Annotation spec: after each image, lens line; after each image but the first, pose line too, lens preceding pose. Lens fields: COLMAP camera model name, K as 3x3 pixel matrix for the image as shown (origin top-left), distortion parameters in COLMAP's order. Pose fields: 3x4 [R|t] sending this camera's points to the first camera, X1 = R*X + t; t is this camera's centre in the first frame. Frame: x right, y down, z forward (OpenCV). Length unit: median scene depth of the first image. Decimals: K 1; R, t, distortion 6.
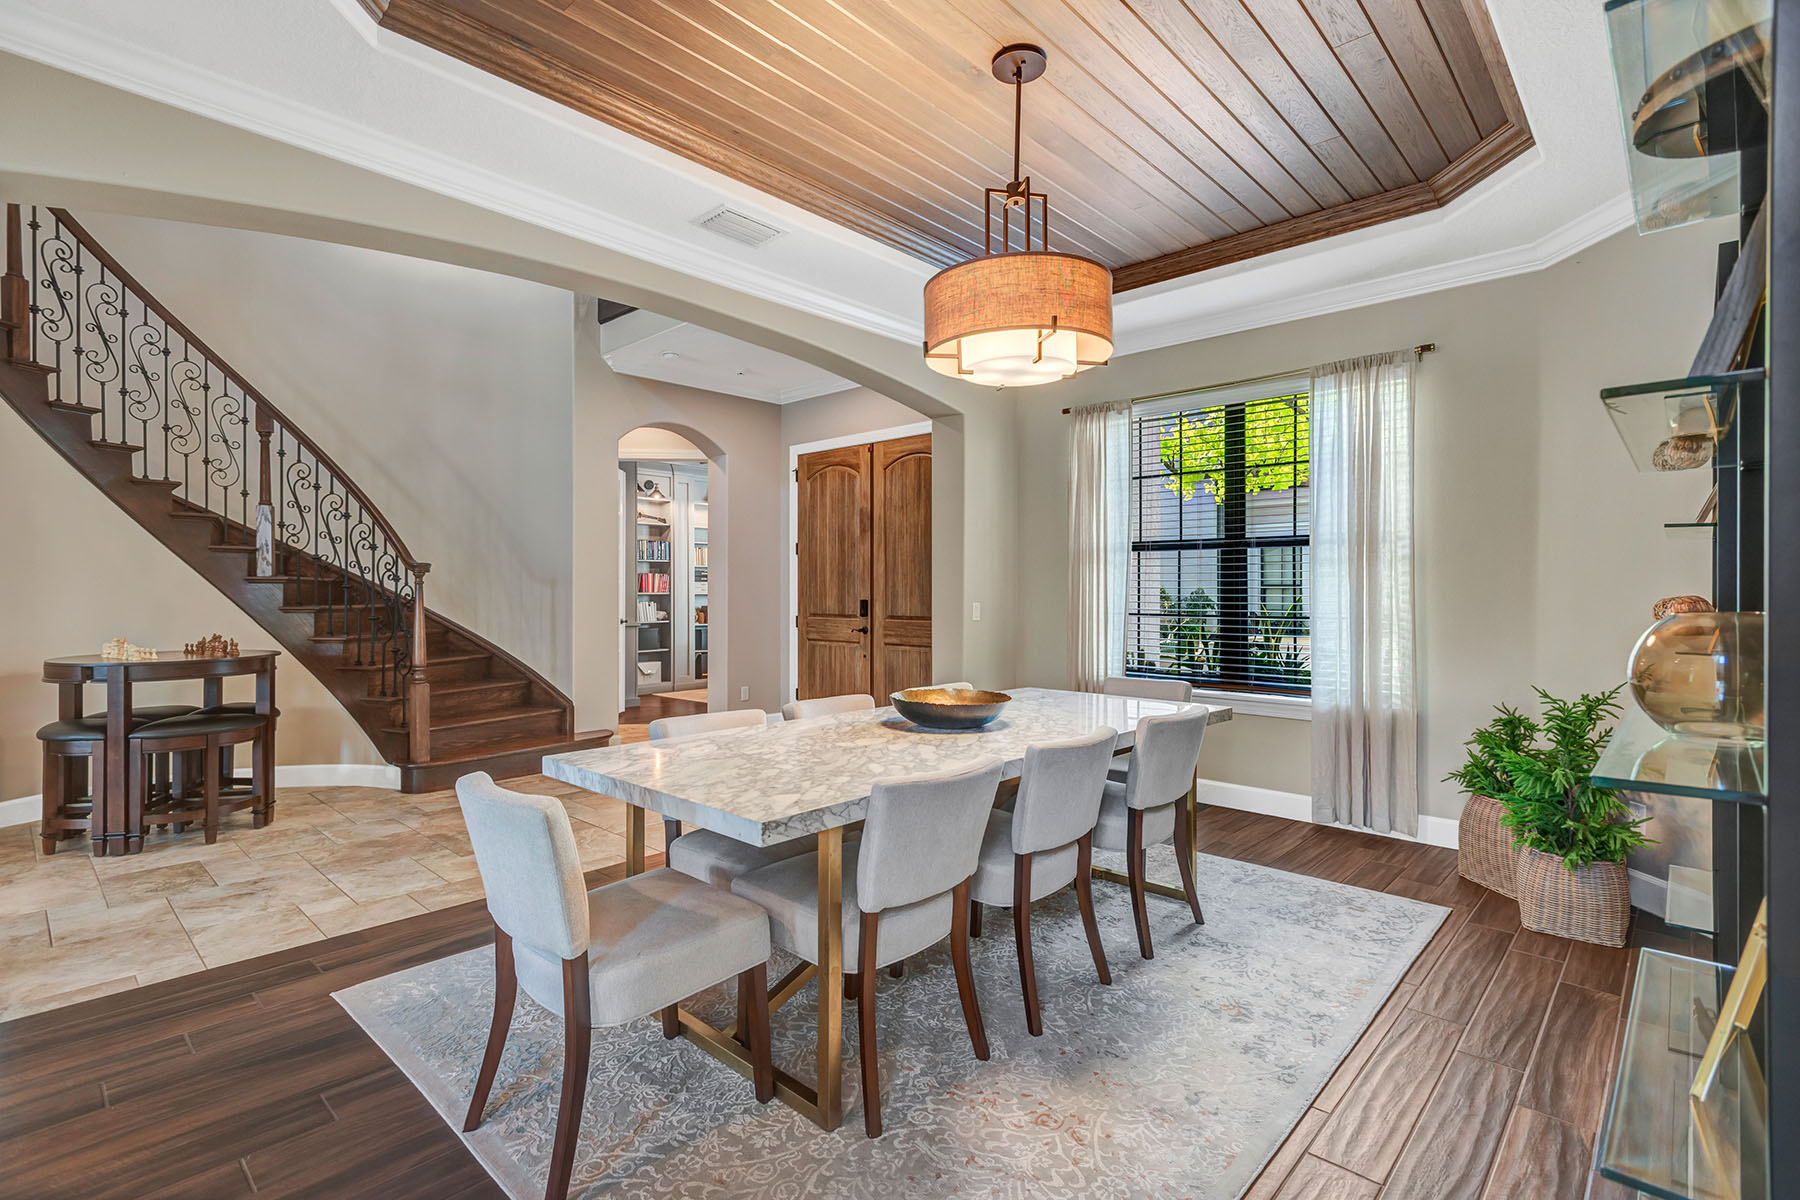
lens RADIAL K [[848.3, 0, 887.5], [0, 848.3, 597.1], [0, 0, 1]] dist [0.016523, -0.005614]
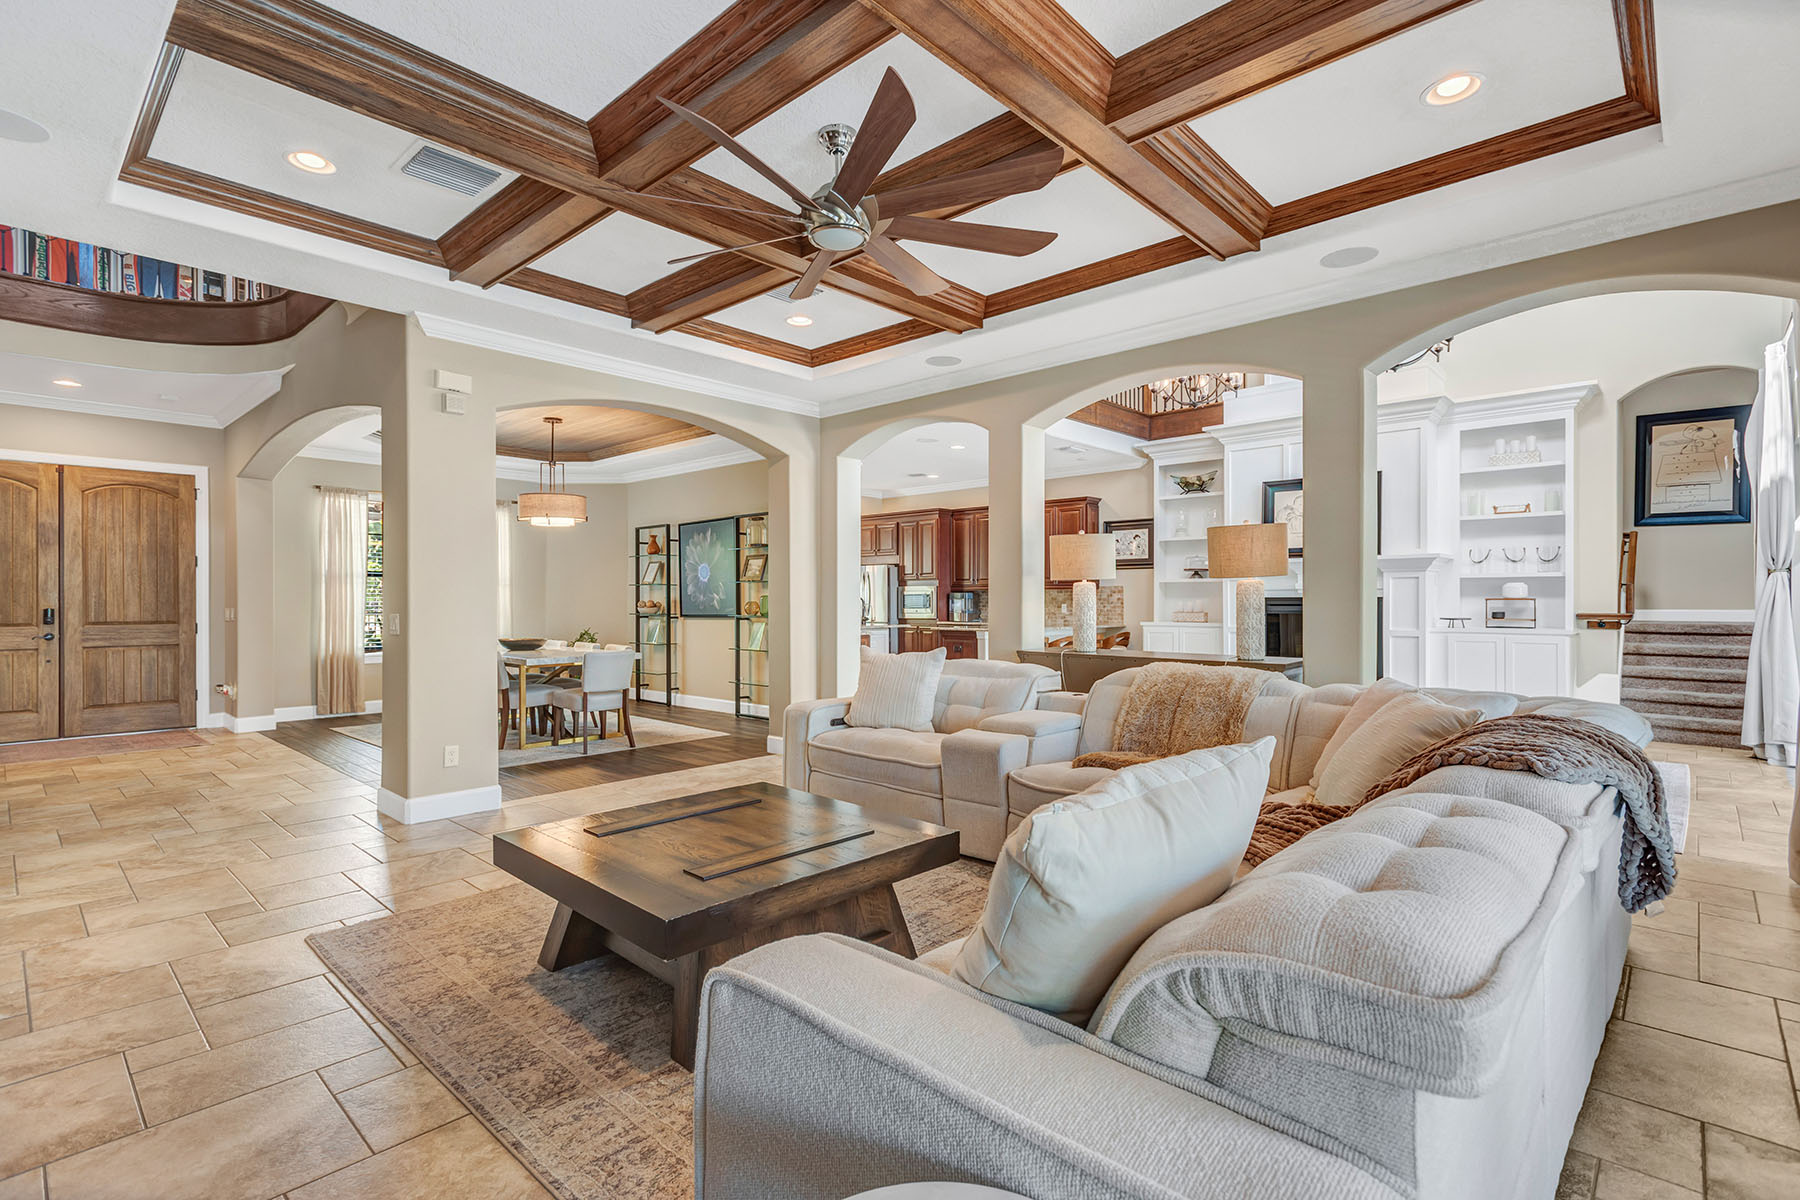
lens RADIAL K [[848.3, 0, 899.3], [0, 848.3, 597.2], [0, 0, 1]] dist [0.016523, -0.005614]
pose [[-0.004099, 0.000332, 0.999992, -1.040592], [0.006285, 0.999980, -0.000307, -0.003933], [-0.999972, 0.006284, -0.004101, -0.063409]]
